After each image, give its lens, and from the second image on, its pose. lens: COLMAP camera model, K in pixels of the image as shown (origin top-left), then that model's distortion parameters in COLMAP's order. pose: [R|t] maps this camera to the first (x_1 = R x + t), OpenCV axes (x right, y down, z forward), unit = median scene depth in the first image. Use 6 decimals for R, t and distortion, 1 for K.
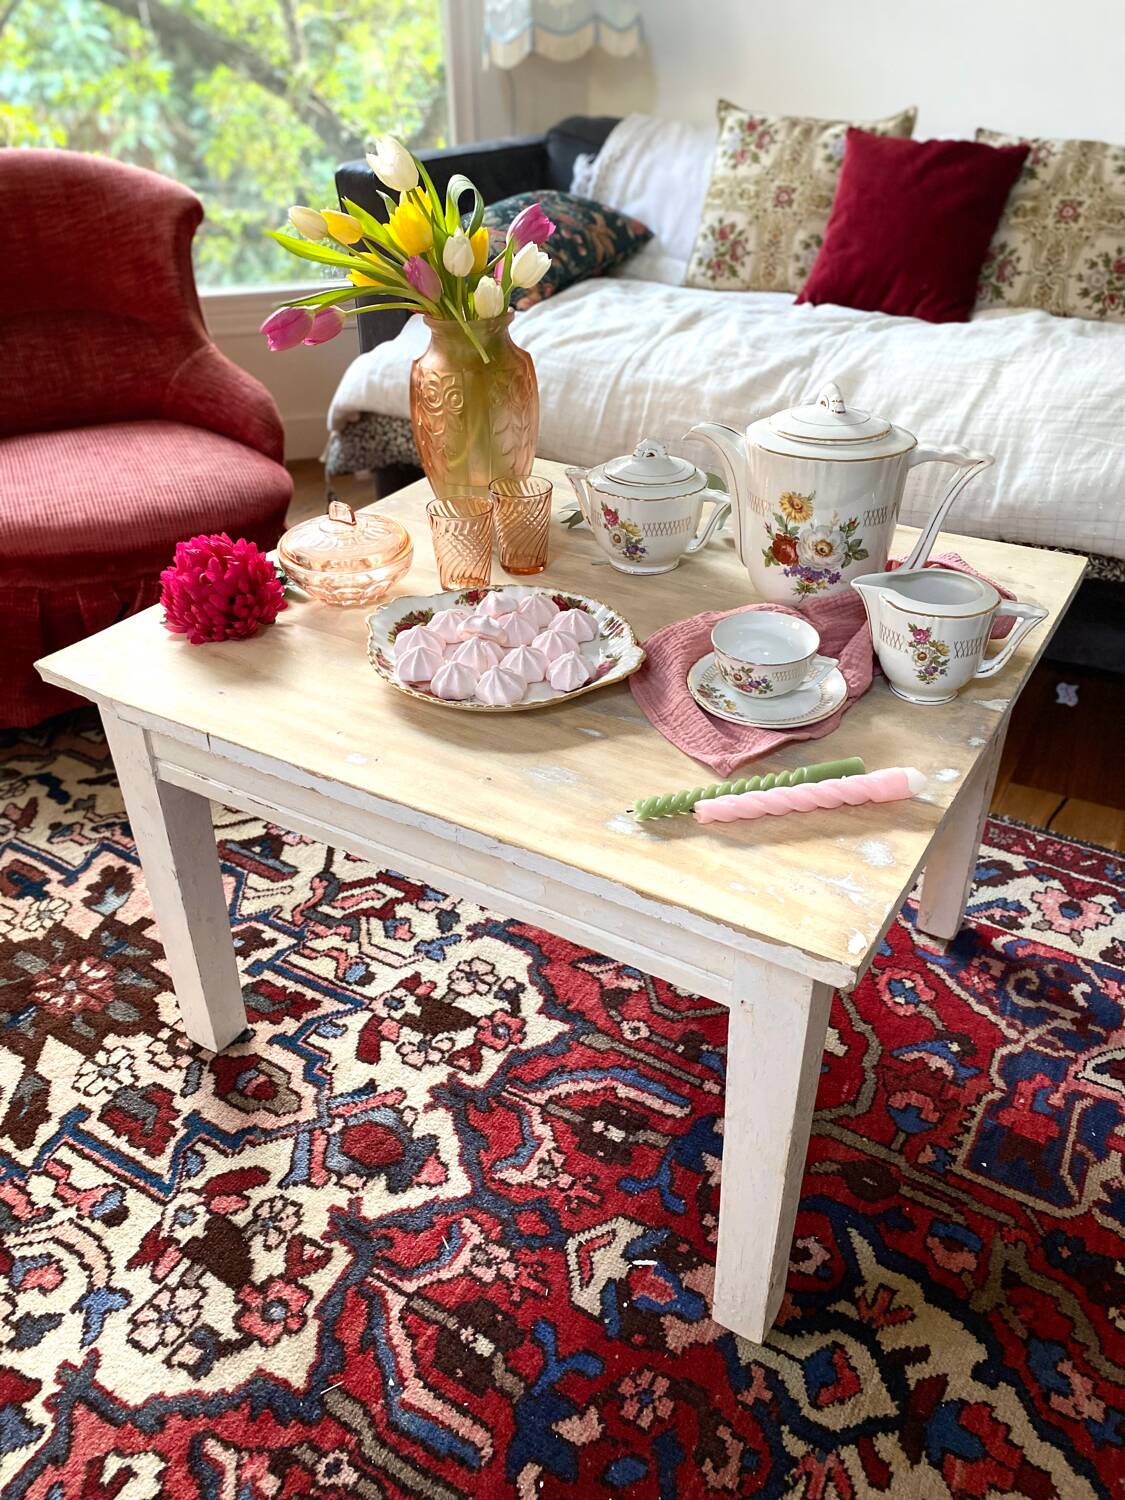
lens RADIAL K [[1153.1, 0, 569.0], [0, 1153.1, 741.6], [0, 0, 1]] dist [0.022124, -0.022841]
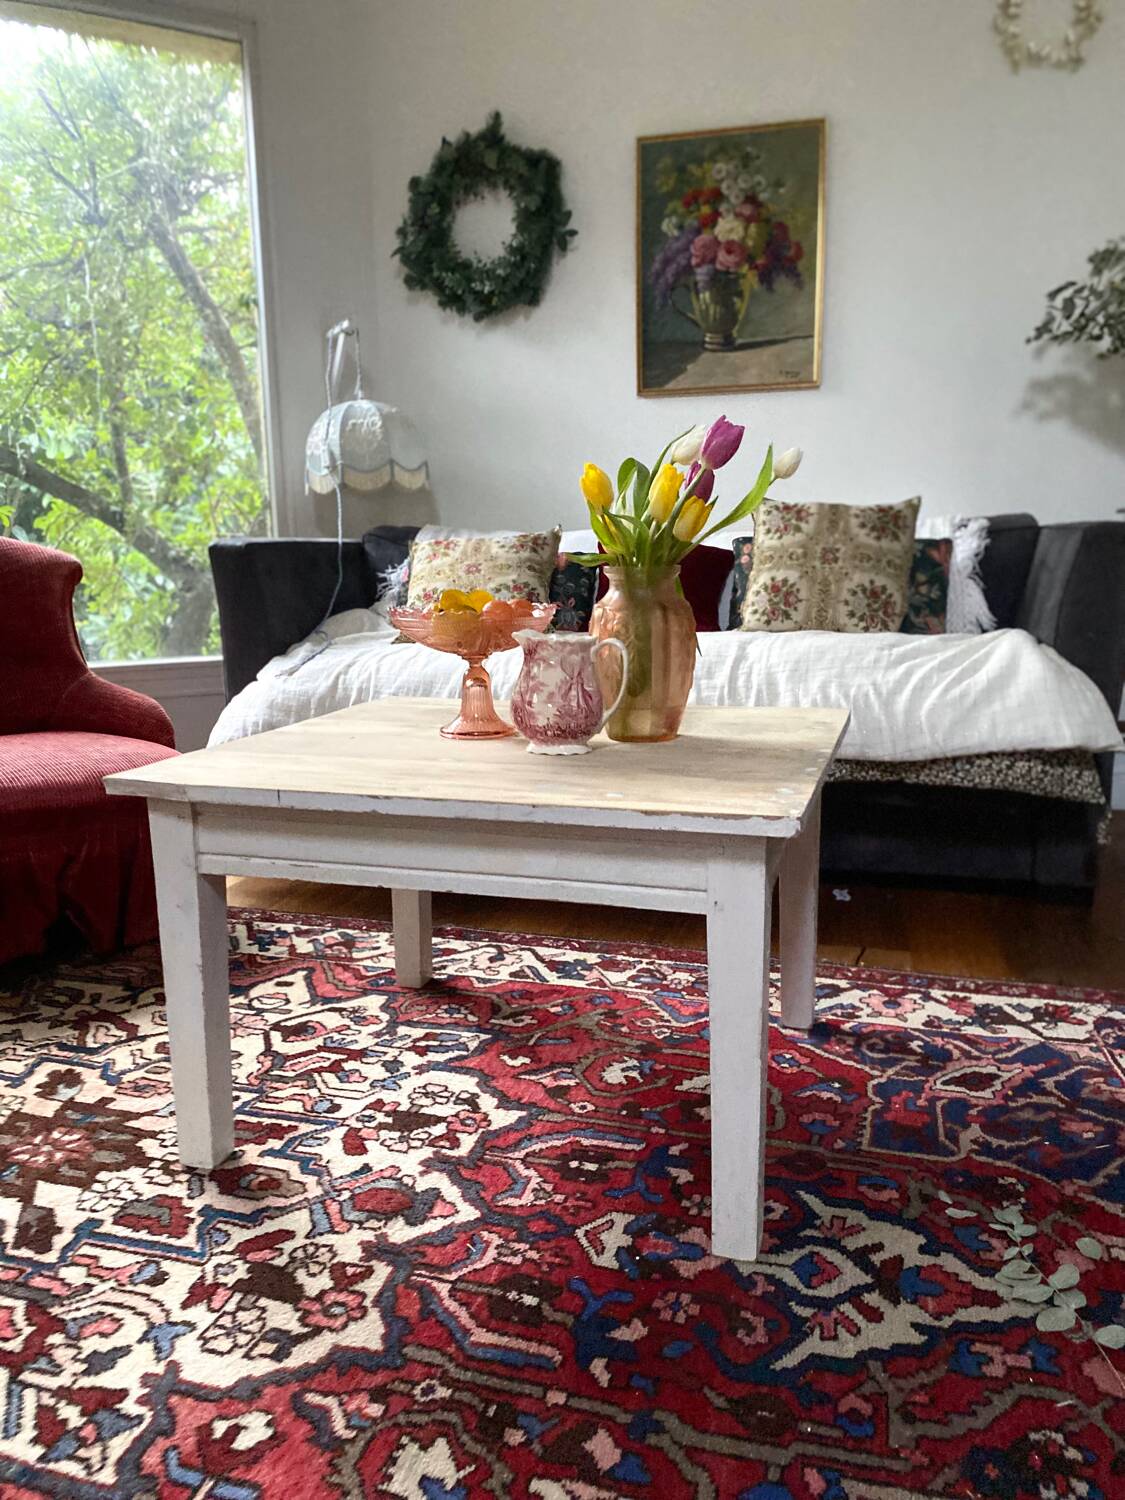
lens RADIAL K [[1153.1, 0, 568.7], [0, 1153.1, 747.5], [0, 0, 1]] dist [0.022124, -0.022841]
pose [[0.970698, -0.043833, 0.236269, -0.242235], [0.128585, 0.925361, -0.356612, 0.368144], [-0.203003, 0.376544, 0.903883, -0.212996]]
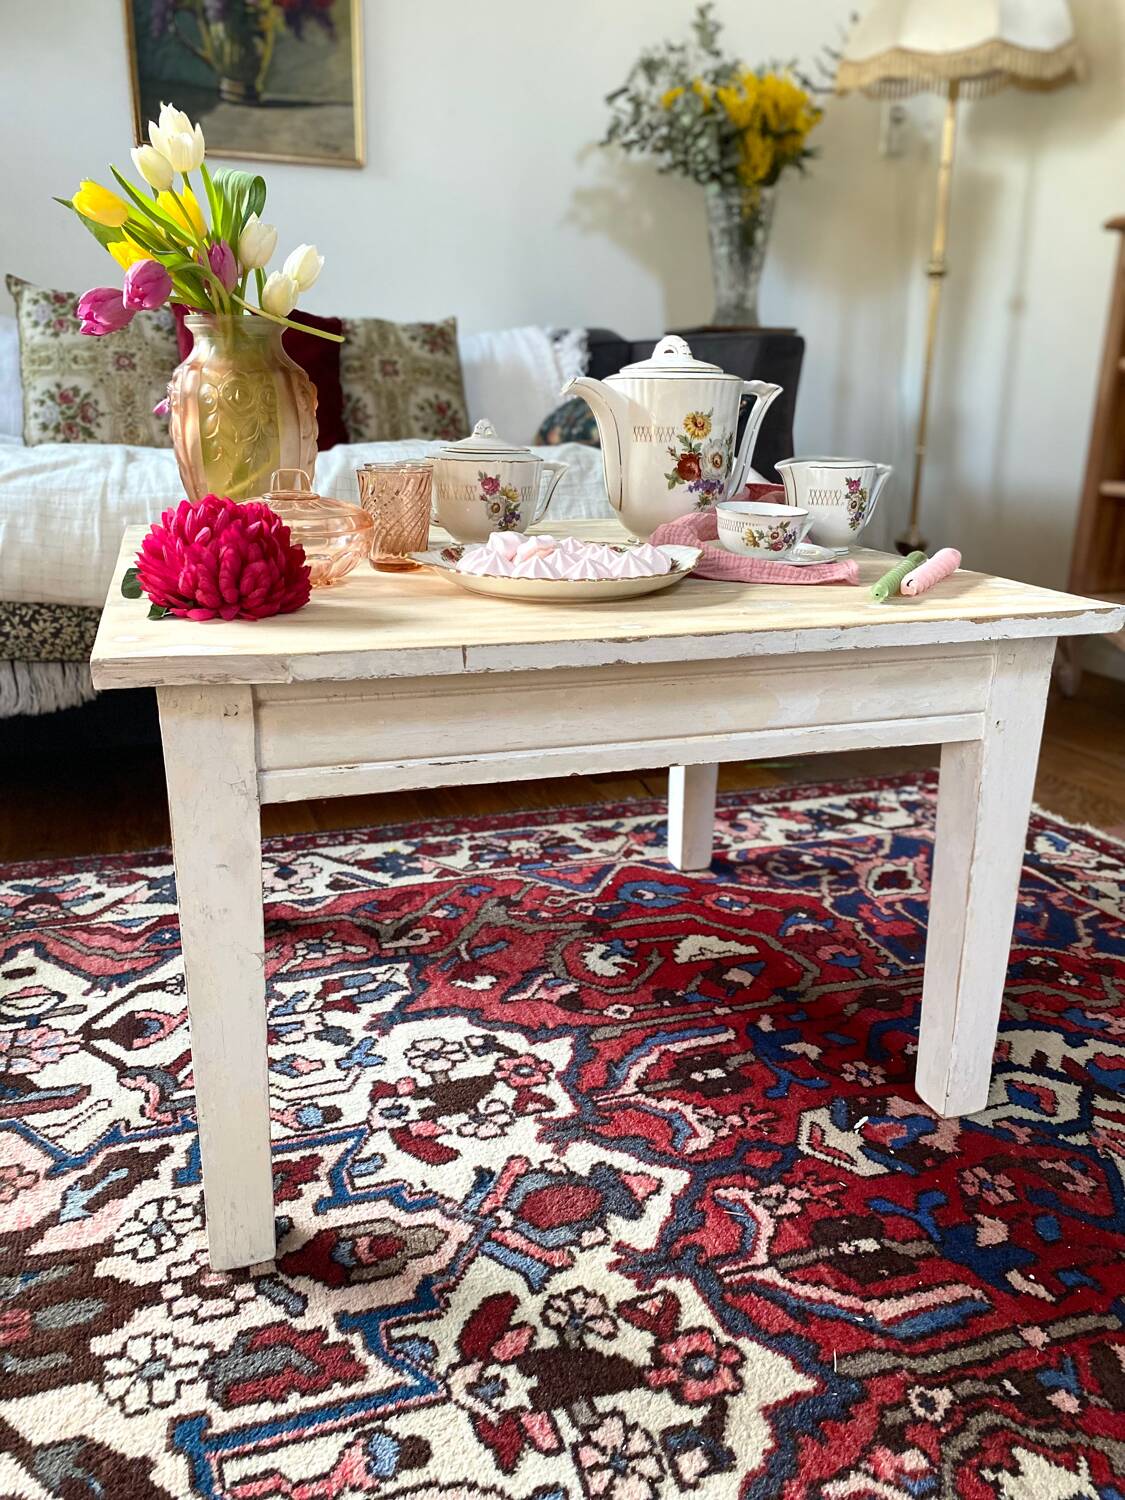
lens RADIAL K [[1153.1, 0, 574.4], [0, 1153.1, 736.6], [0, 0, 1]] dist [0.022124, -0.022841]
pose [[0.643514, -0.197542, 0.739505, -0.703187], [0.382527, 0.919824, -0.087163, 0.122963], [-0.662996, 0.338971, 0.667484, 0.347798]]
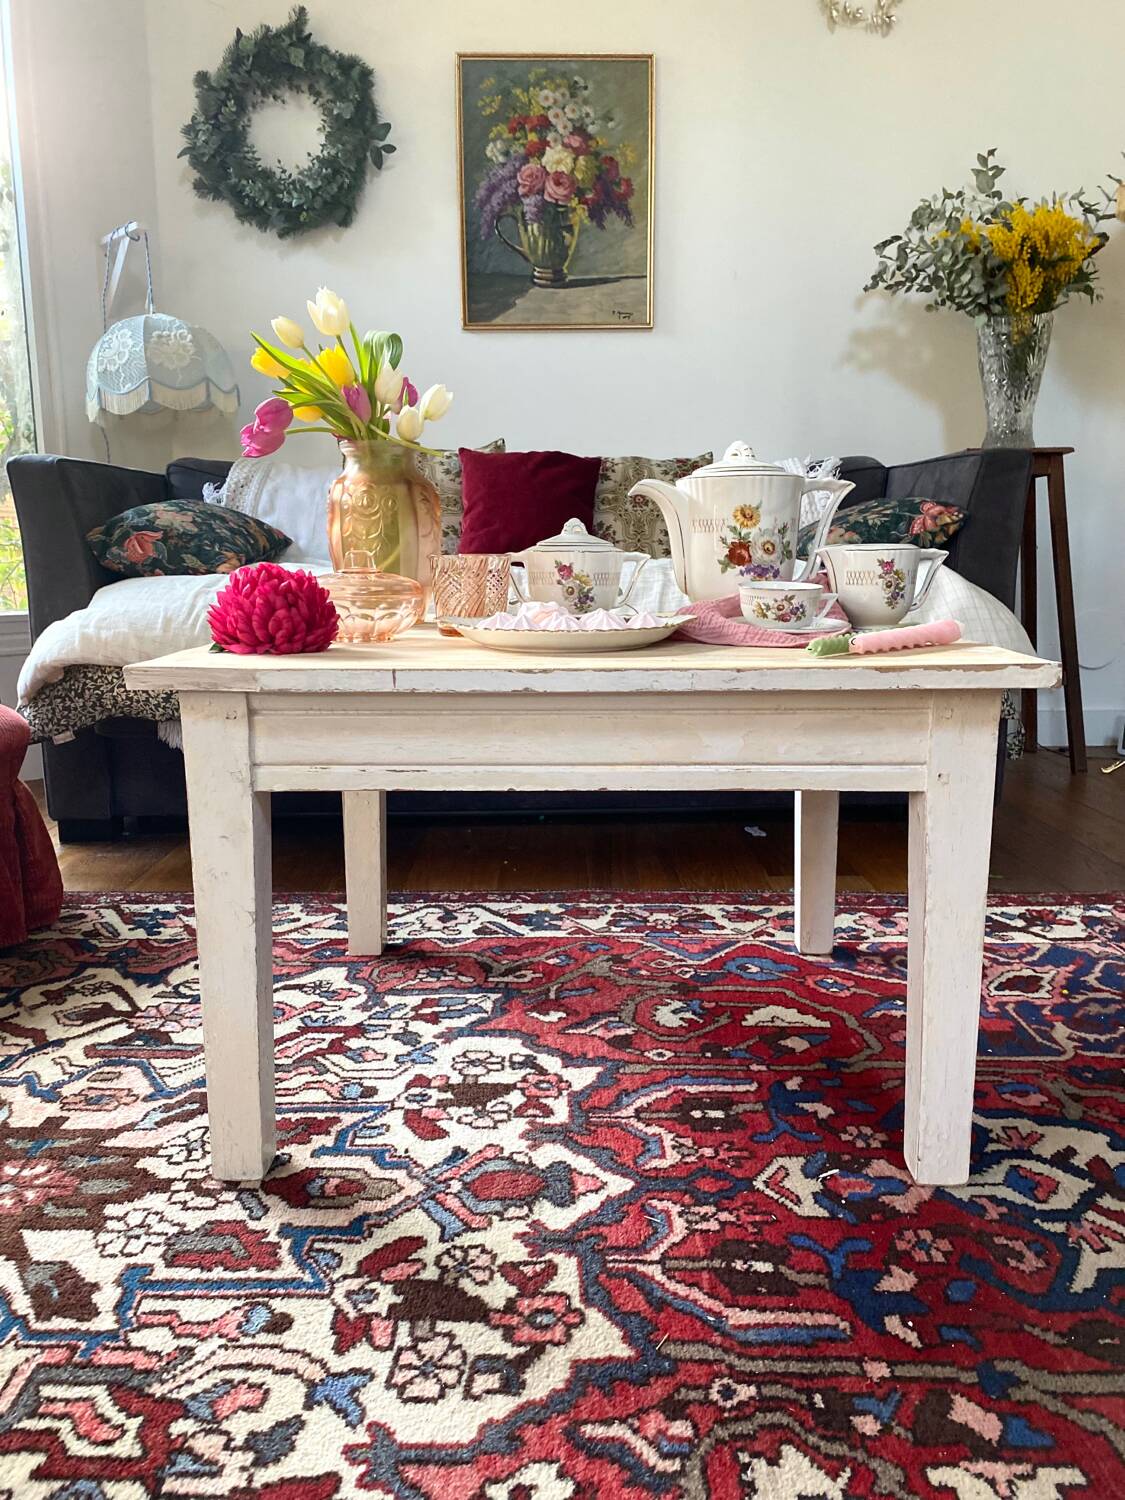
lens RADIAL K [[1153.1, 0, 570.2], [0, 1153.1, 734.8], [0, 0, 1]] dist [0.022124, -0.022841]
pose [[0.865456, -0.076980, 0.495035, -0.551927], [0.260544, 0.913144, -0.313504, 0.326553], [-0.427904, 0.400303, 0.810343, 0.108658]]
